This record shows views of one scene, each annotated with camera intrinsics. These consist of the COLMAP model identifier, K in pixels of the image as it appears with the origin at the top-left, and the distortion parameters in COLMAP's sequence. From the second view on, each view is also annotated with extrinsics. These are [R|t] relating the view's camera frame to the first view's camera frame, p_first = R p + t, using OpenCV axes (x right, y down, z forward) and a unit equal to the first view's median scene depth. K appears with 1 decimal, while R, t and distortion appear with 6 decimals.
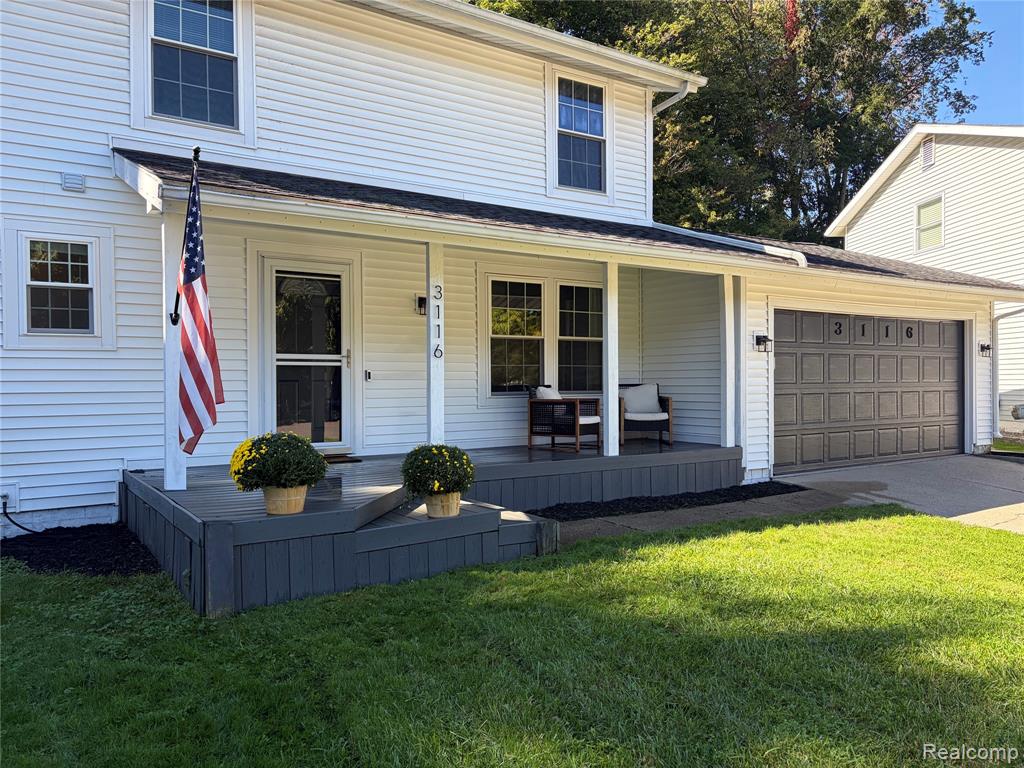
lens RADIAL K [[753.5, 0, 512.0], [0, 753.5, 384.0], [0, 0, 1]] dist [0.008581, 0.001075]
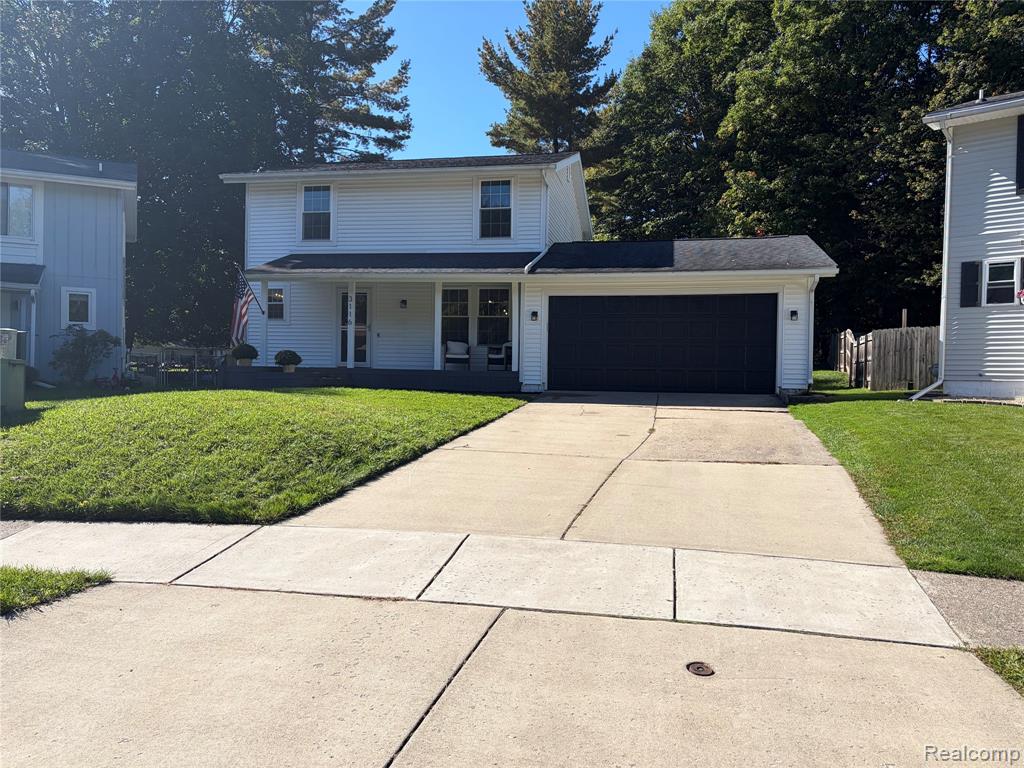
lens RADIAL K [[753.5, 0, 512.0], [0, 753.5, 384.0], [0, 0, 1]] dist [0.008581, 0.001075]
pose [[0.724148, 0.037262, -0.688637, 1.553663], [-0.015301, 0.999162, 0.037975, 0.041000], [0.689474, -0.016963, 0.724111, -0.380519]]
